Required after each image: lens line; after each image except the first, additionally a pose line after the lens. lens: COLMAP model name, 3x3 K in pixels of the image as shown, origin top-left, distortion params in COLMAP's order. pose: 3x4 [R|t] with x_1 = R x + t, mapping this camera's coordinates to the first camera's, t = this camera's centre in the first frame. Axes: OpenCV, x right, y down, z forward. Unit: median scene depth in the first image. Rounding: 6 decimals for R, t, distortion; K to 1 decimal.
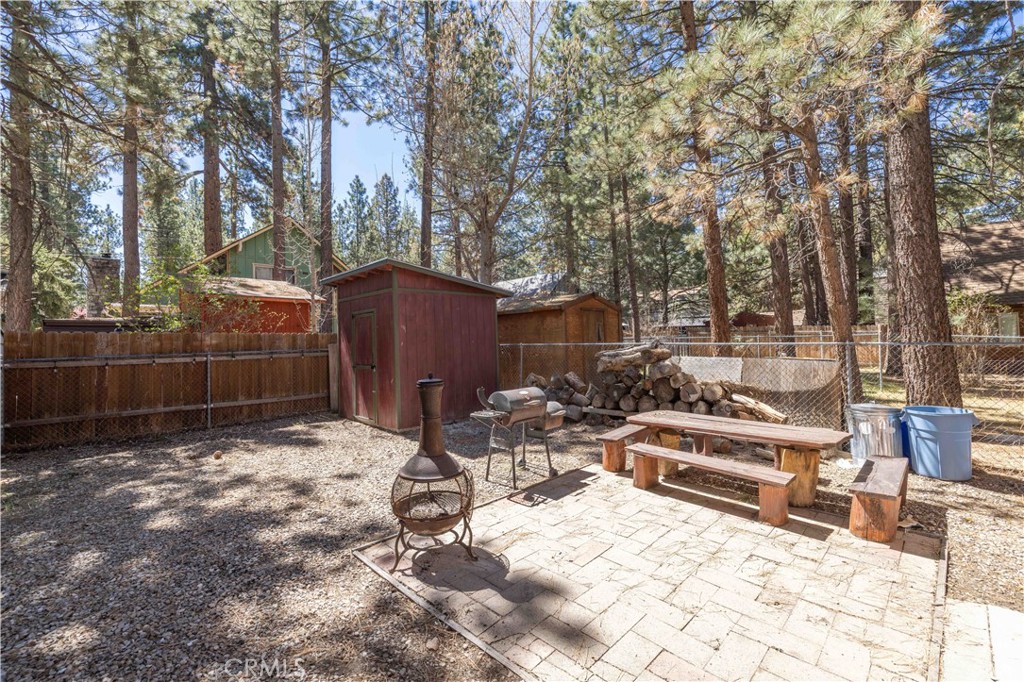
lens RADIAL K [[437.1, 0, 509.6], [0, 437.1, 338.9], [0, 0, 1]] dist [-0.003504, 0.000348]
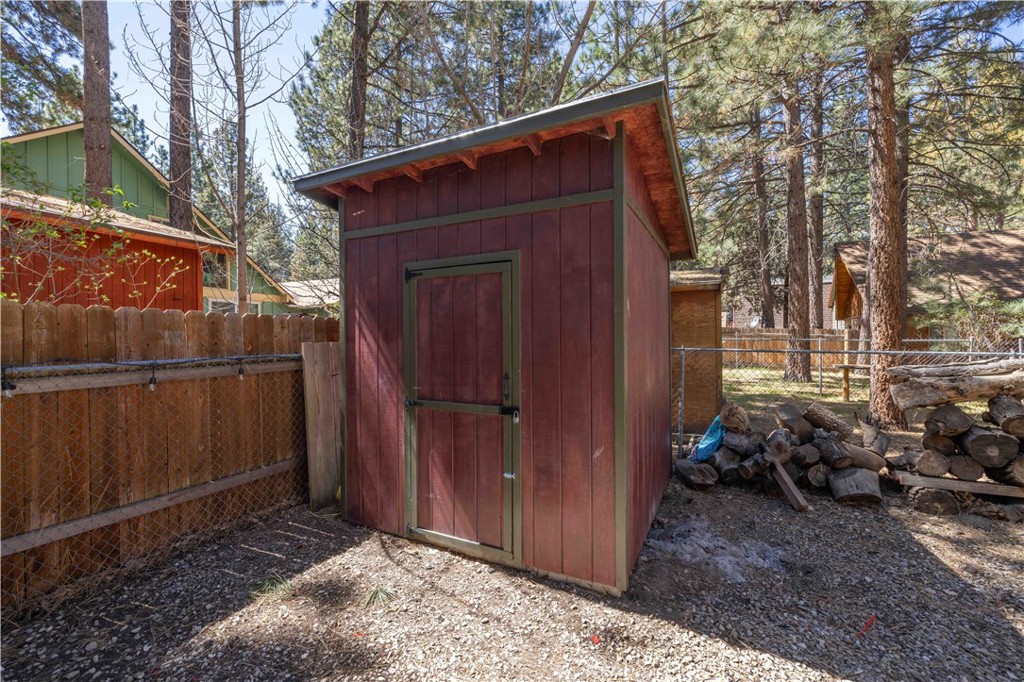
lens RADIAL K [[437.1, 0, 510.7], [0, 437.1, 345.1], [0, 0, 1]] dist [-0.003504, 0.000348]
pose [[0.944879, 0.014225, 0.327110, -0.385533], [-0.022056, 0.999552, 0.020245, 0.001680], [-0.326675, -0.026344, 0.944769, 0.579570]]
